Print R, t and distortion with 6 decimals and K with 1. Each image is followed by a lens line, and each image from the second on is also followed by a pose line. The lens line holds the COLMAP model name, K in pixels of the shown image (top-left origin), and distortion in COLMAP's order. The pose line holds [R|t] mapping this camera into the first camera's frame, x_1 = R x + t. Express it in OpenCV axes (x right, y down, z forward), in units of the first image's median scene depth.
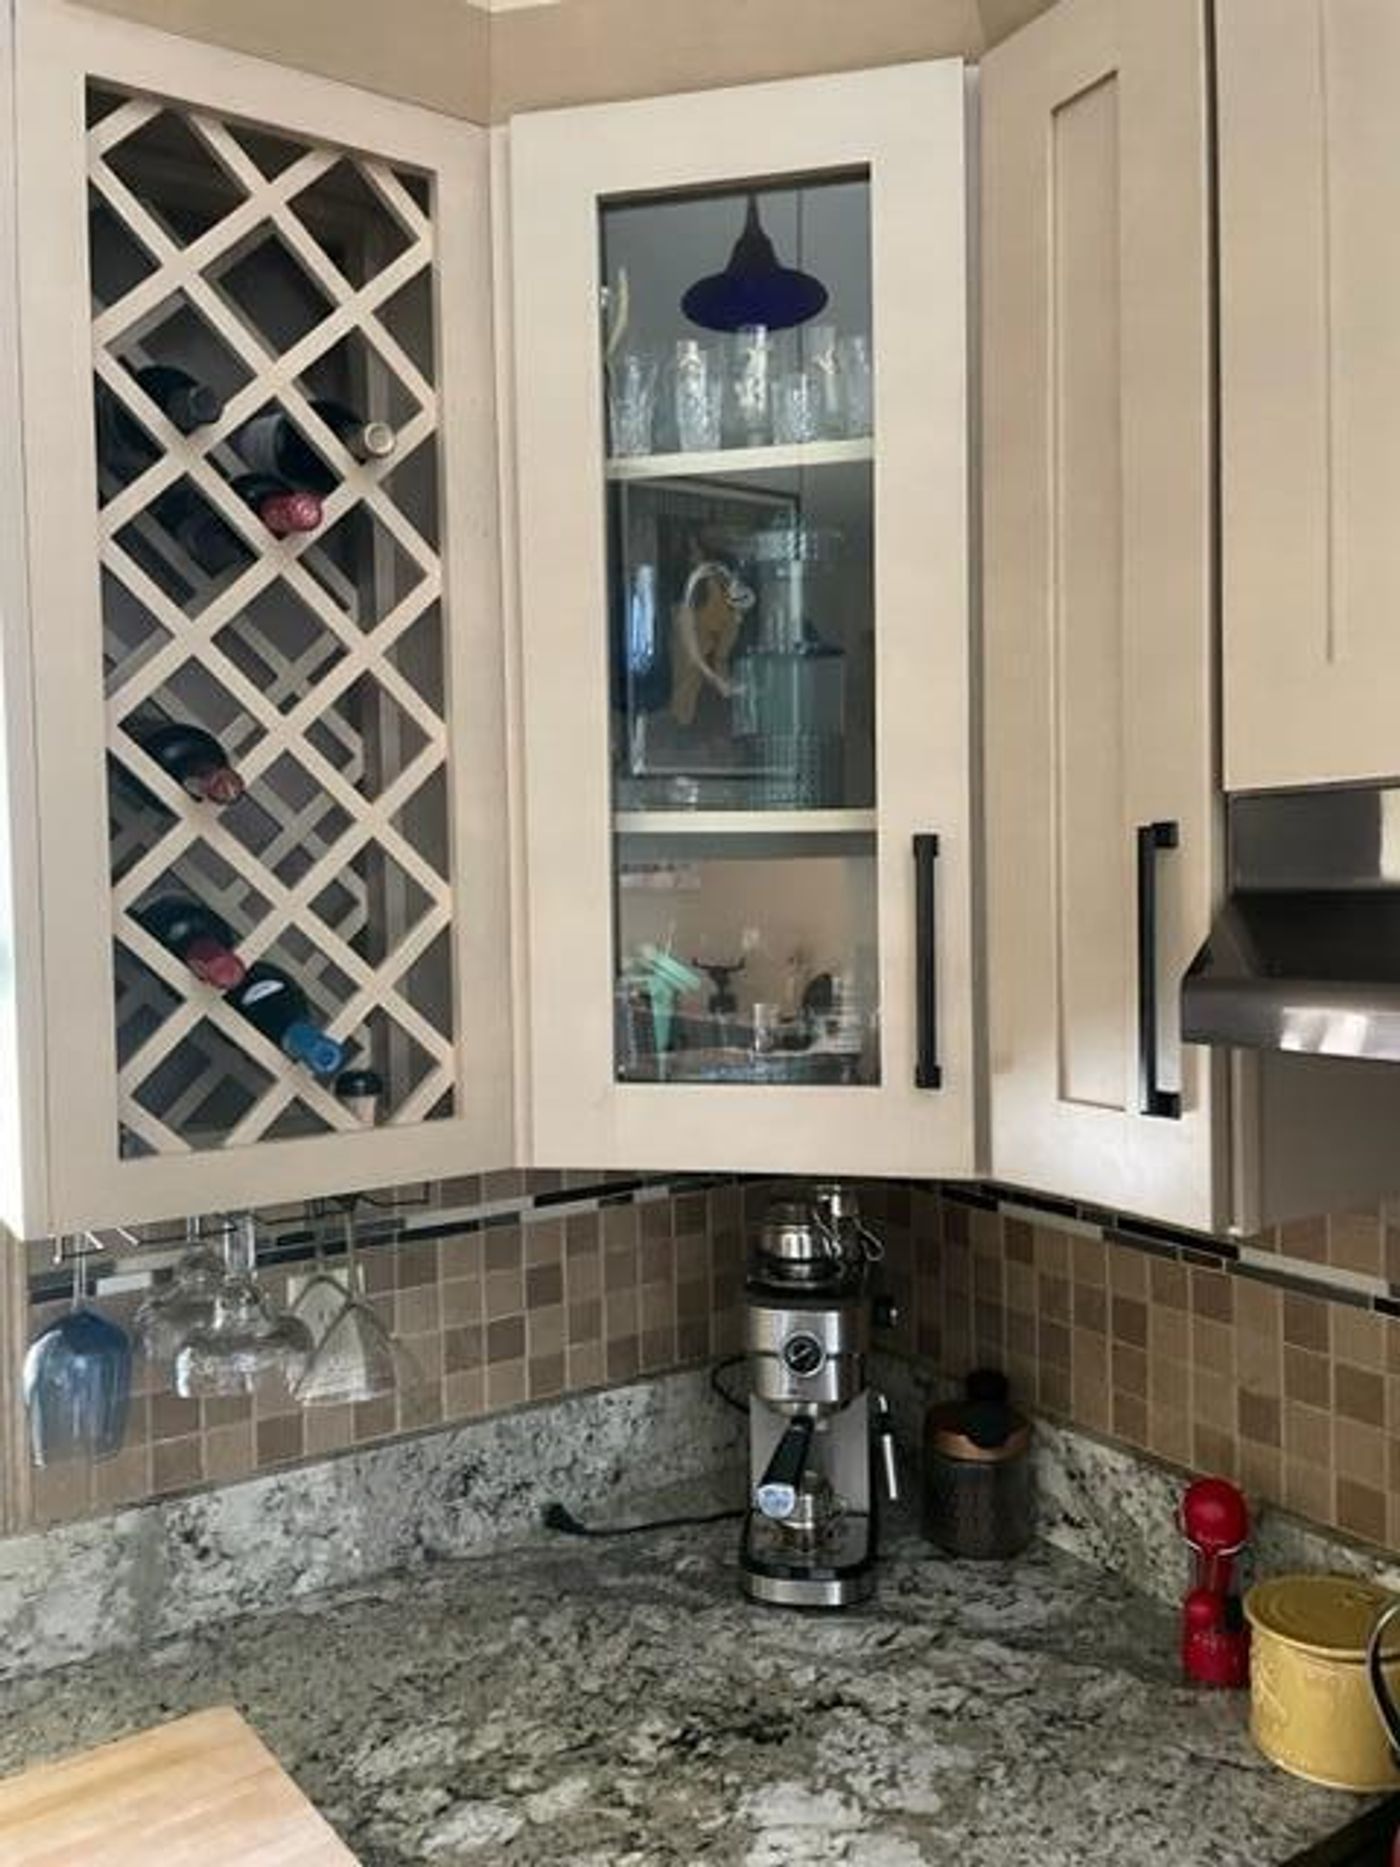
lens RADIAL K [[1406.6, 0, 700.0], [0, 1406.6, 933.5], [0, 0, 1]] dist [0.092529, -0.140579]
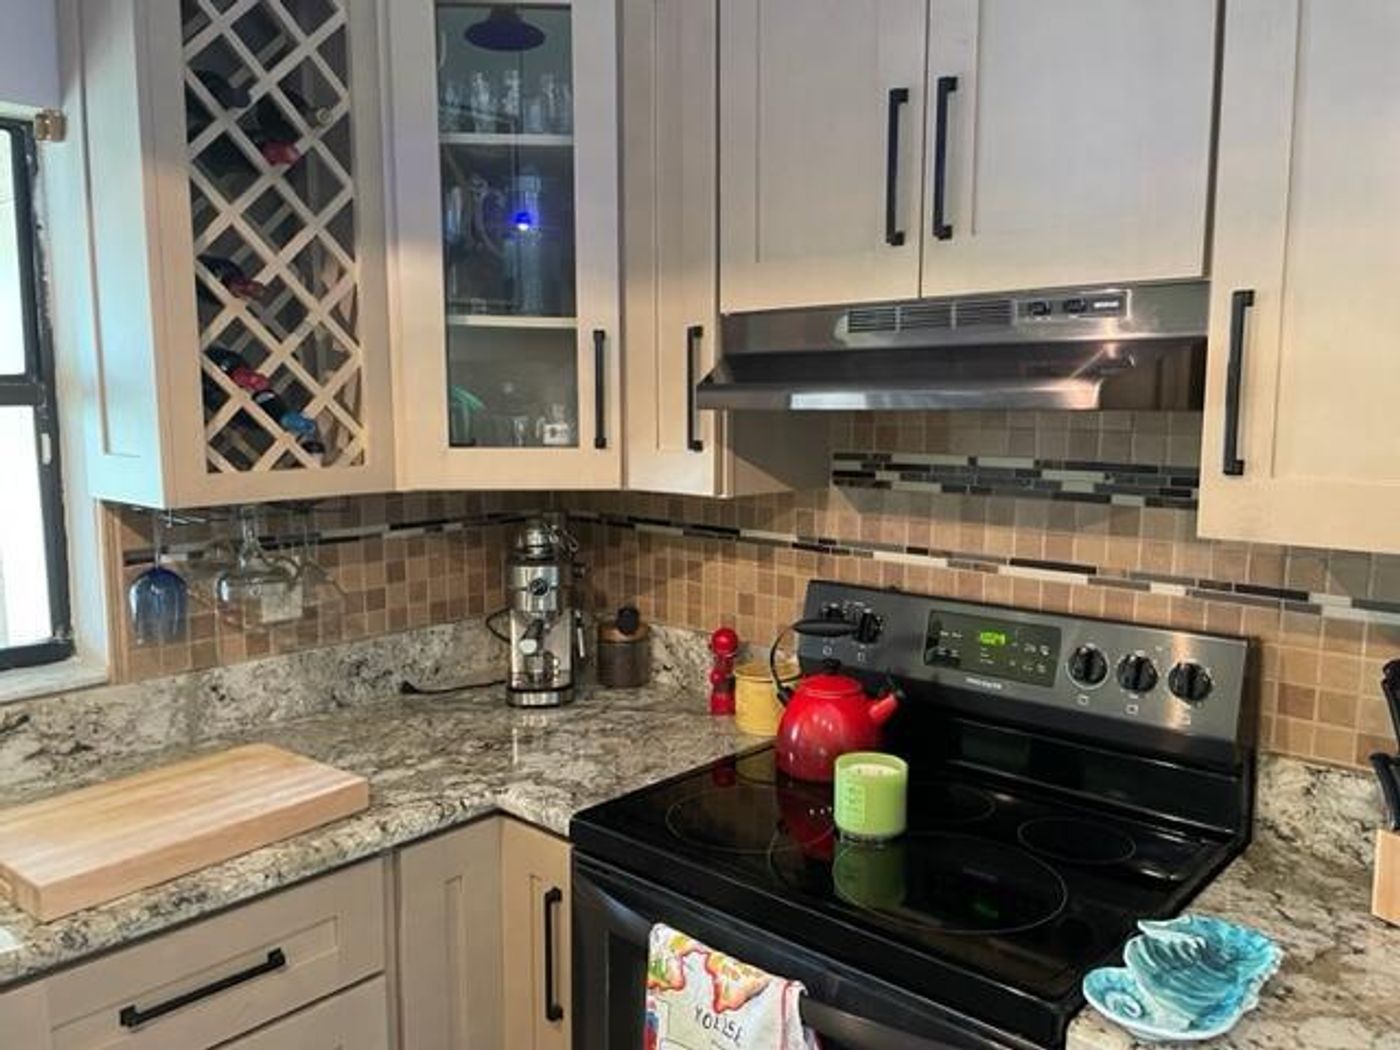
lens RADIAL K [[1054.8, 0, 710.1], [0, 1054.8, 525.4], [0, 0, 1]] dist [0.092529, -0.140579]
pose [[0.966097, -0.011434, 0.257926, -0.081735], [-0.010751, 0.996371, 0.084439, 0.074711], [-0.257955, -0.084349, 0.962468, -0.529103]]
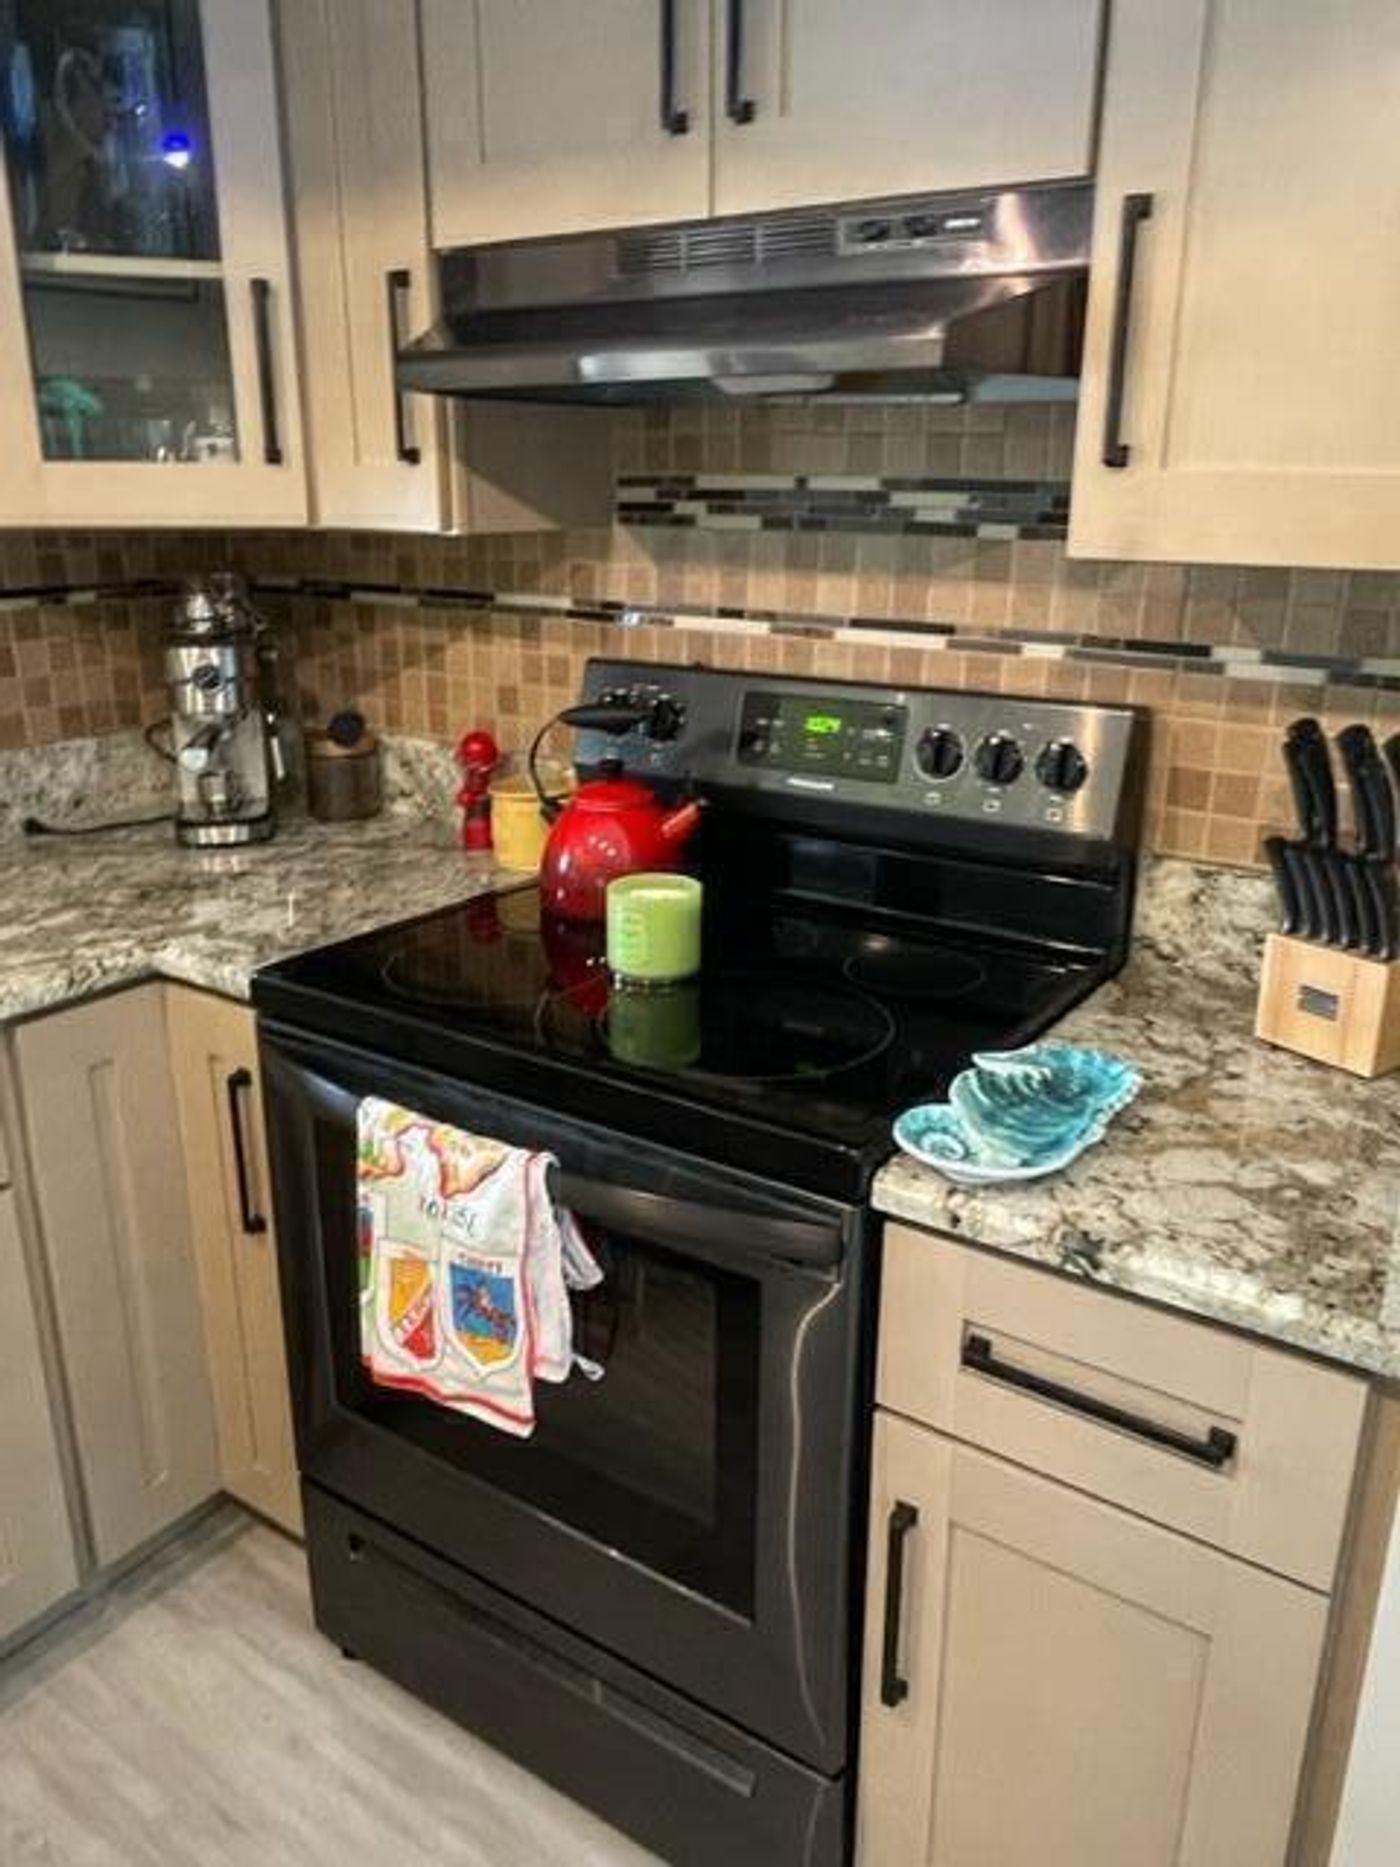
lens RADIAL K [[1378.0, 0, 712.1], [0, 1378.0, 926.3], [0, 0, 1]] dist [-0.003128, -0.003953]
pose [[0.922201, -0.095805, 0.374655, -0.003855], [-0.012660, 0.960827, 0.276859, 0.143511], [-0.386503, -0.260063, 0.884863, -0.508067]]
